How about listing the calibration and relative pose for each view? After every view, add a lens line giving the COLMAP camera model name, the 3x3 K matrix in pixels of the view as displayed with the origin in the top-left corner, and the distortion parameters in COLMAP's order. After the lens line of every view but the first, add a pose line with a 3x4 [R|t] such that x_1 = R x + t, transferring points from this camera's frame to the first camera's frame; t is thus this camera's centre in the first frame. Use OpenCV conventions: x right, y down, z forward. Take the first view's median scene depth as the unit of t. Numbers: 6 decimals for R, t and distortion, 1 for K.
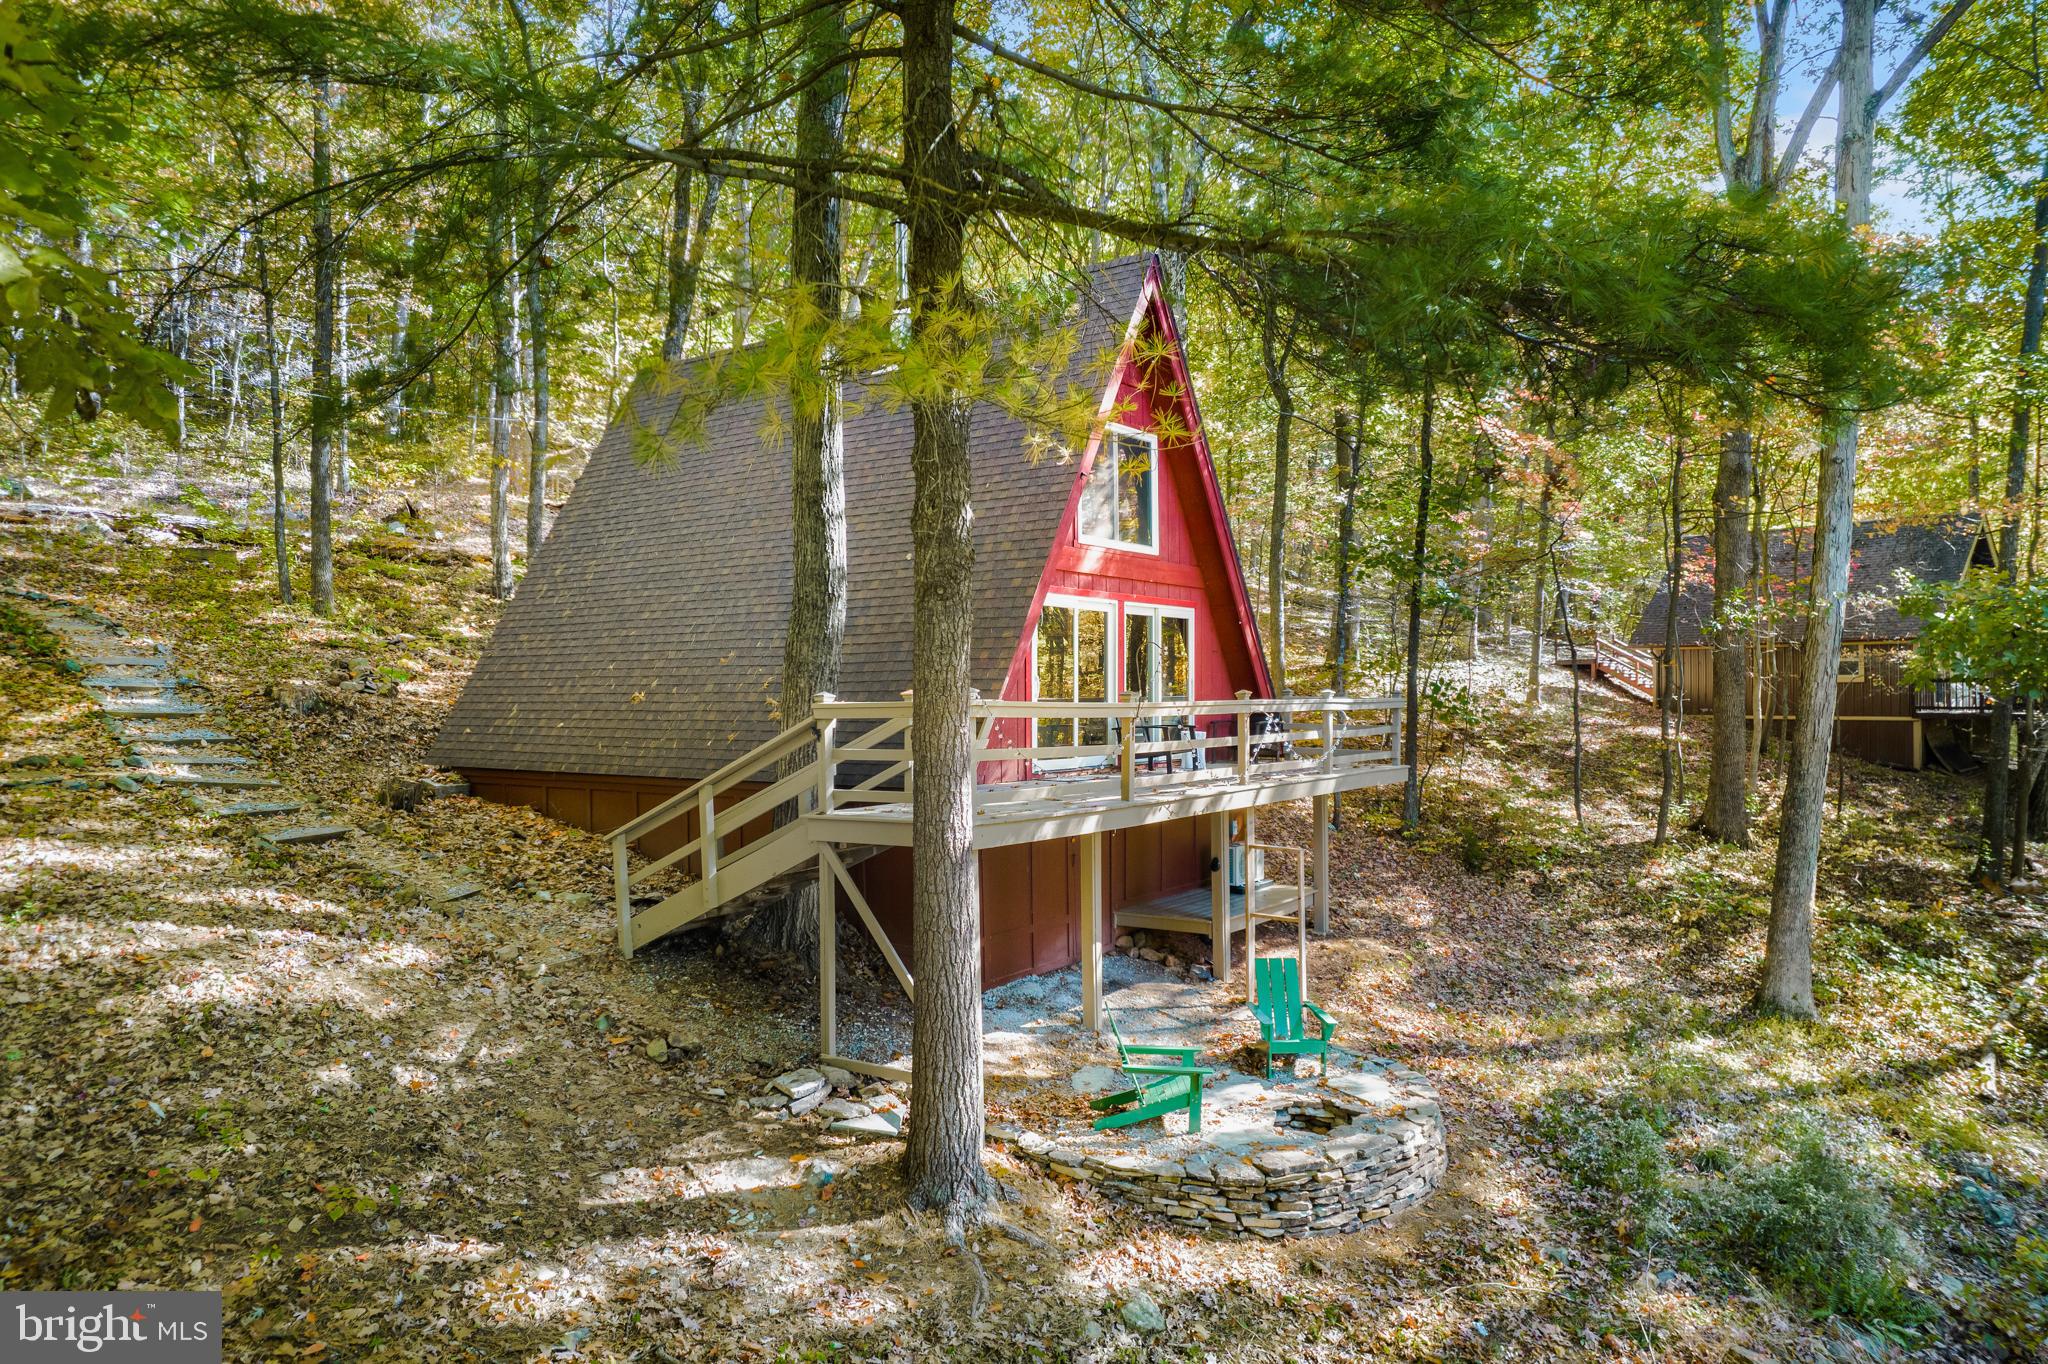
lens RADIAL K [[1309.5, 0, 1024.0], [0, 1309.5, 682.0], [0, 0, 1]] dist [-0.002408, -0.000212]
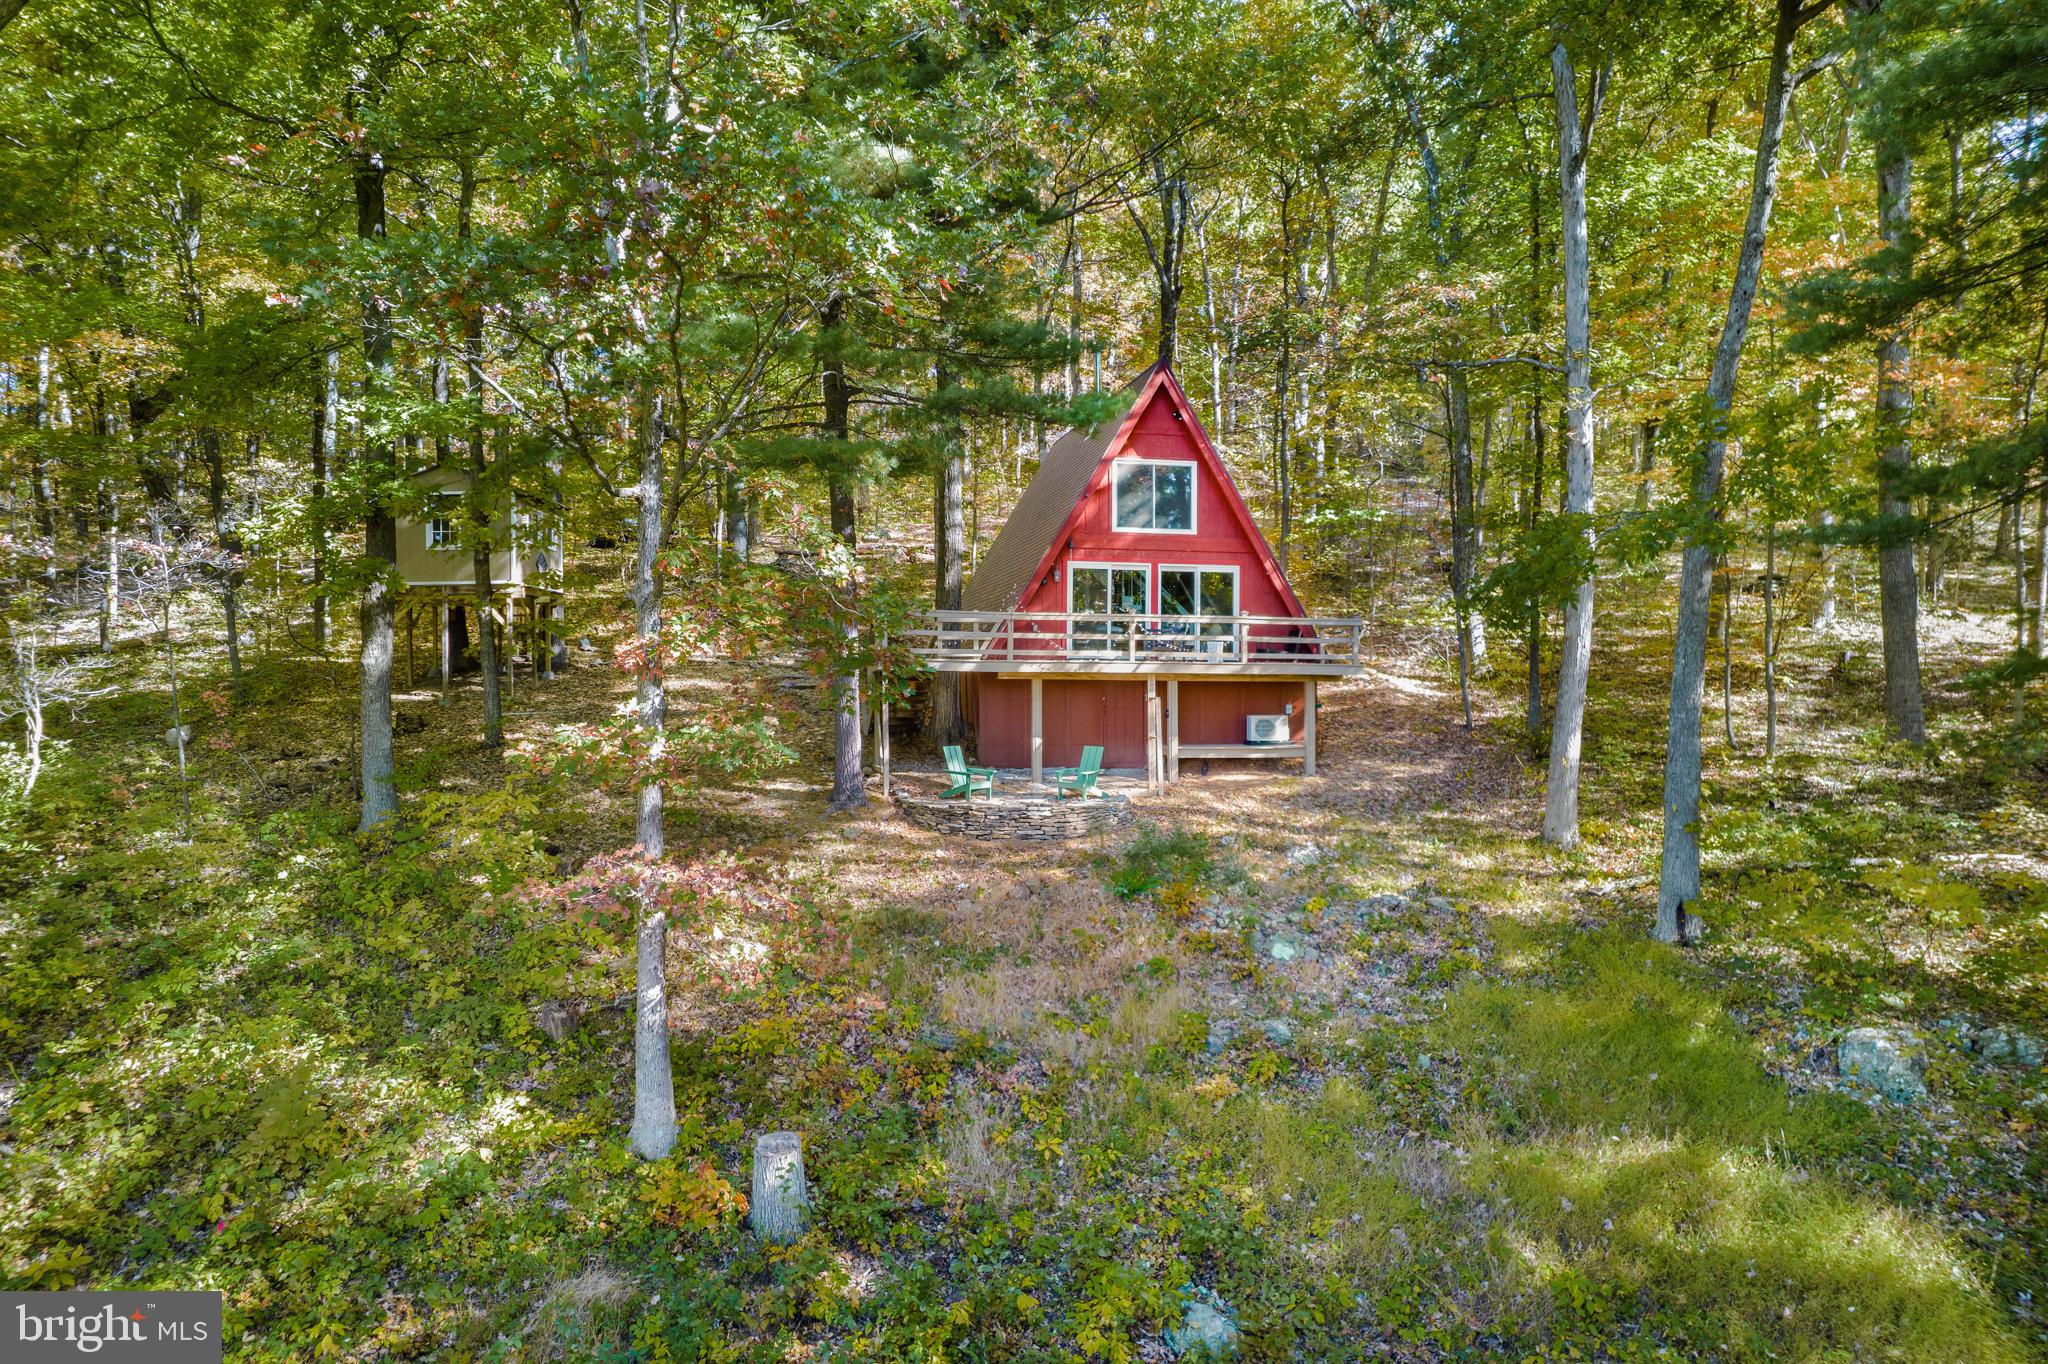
lens RADIAL K [[1311.0, 0, 1050.8], [0, 1311.0, 651.1], [0, 0, 1]] dist [-0.003752, 0.001650]
pose [[0.755573, -0.003662, -0.655055, 1.108757], [-0.006516, 0.999893, -0.013105, 0.077102], [0.655032, 0.014171, 0.755468, -0.383690]]
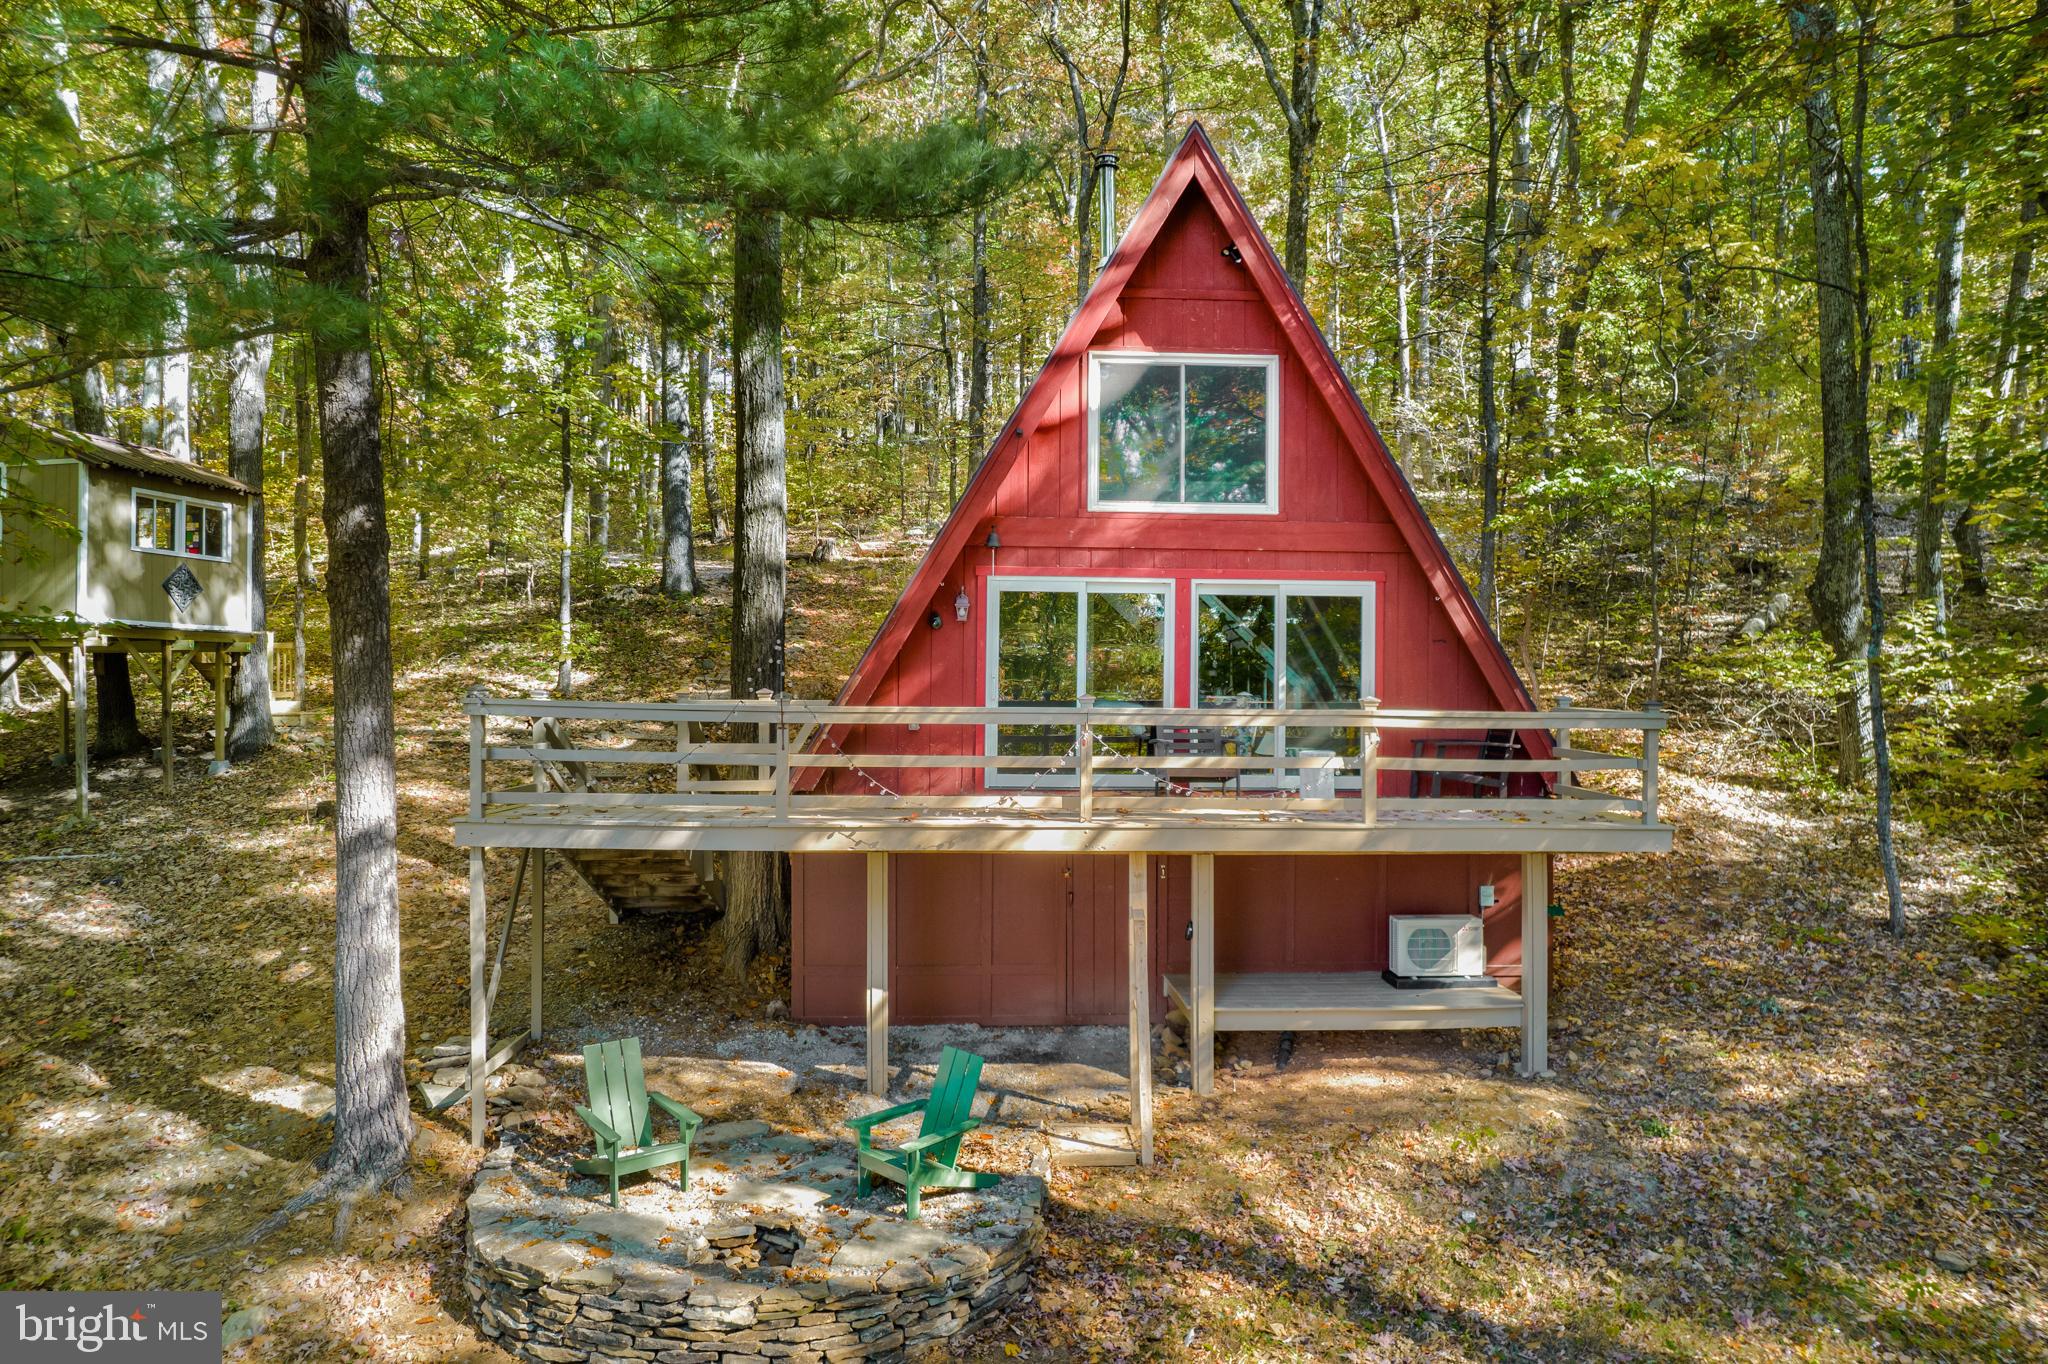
lens RADIAL K [[1336.8, 0, 1032.4], [0, 1336.8, 648.6], [0, 0, 1]] dist [-0.031009, -0.000176]
pose [[0.637362, -0.003051, -0.770559, 0.643516], [-0.008728, 0.999899, -0.011179, -0.010101], [0.770515, 0.013850, 0.637271, 0.428052]]
